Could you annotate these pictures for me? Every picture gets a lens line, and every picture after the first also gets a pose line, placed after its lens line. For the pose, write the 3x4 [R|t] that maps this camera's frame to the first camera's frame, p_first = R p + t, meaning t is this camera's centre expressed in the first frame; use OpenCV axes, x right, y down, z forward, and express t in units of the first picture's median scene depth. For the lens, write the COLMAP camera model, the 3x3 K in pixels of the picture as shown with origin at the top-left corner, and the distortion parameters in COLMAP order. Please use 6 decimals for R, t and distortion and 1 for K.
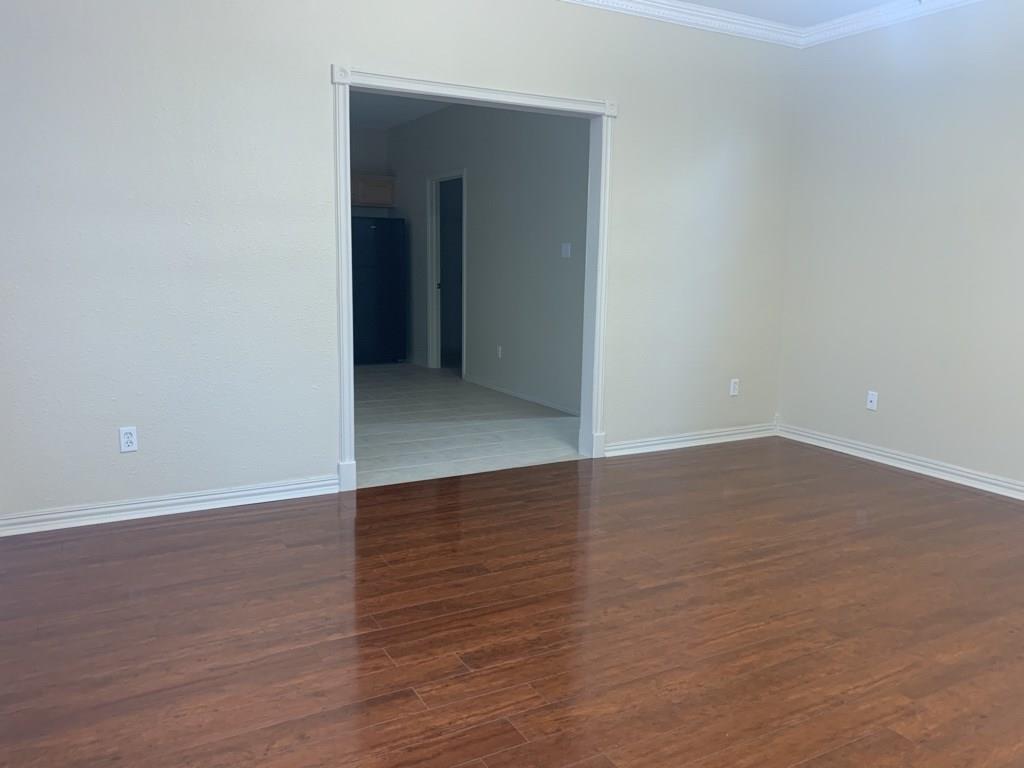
lens RADIAL K [[795.3, 0, 512.2], [0, 795.3, 384.6], [0, 0, 1]] dist [0.046417, -0.016088]
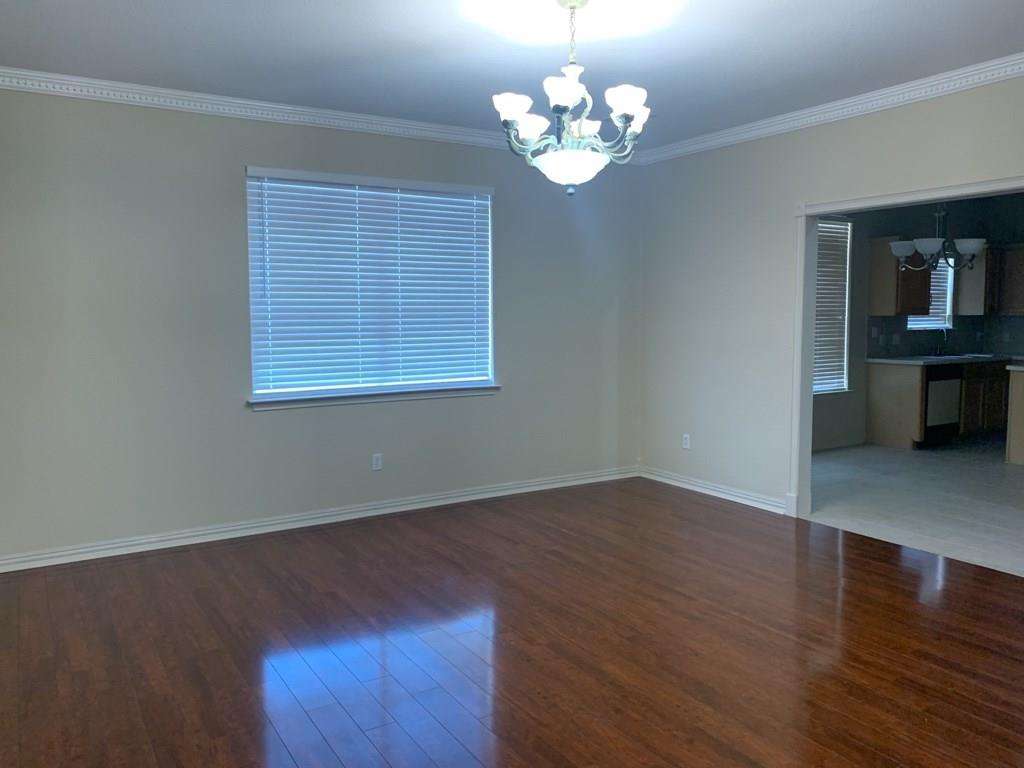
lens RADIAL K [[795.3, 0, 506.2], [0, 795.3, 383.8], [0, 0, 1]] dist [0.046417, -0.016088]
pose [[0.030420, 0.067533, -0.997253, 1.308405], [-0.161036, 0.985012, 0.061792, -0.106847], [0.986480, 0.158714, 0.040839, 0.546160]]
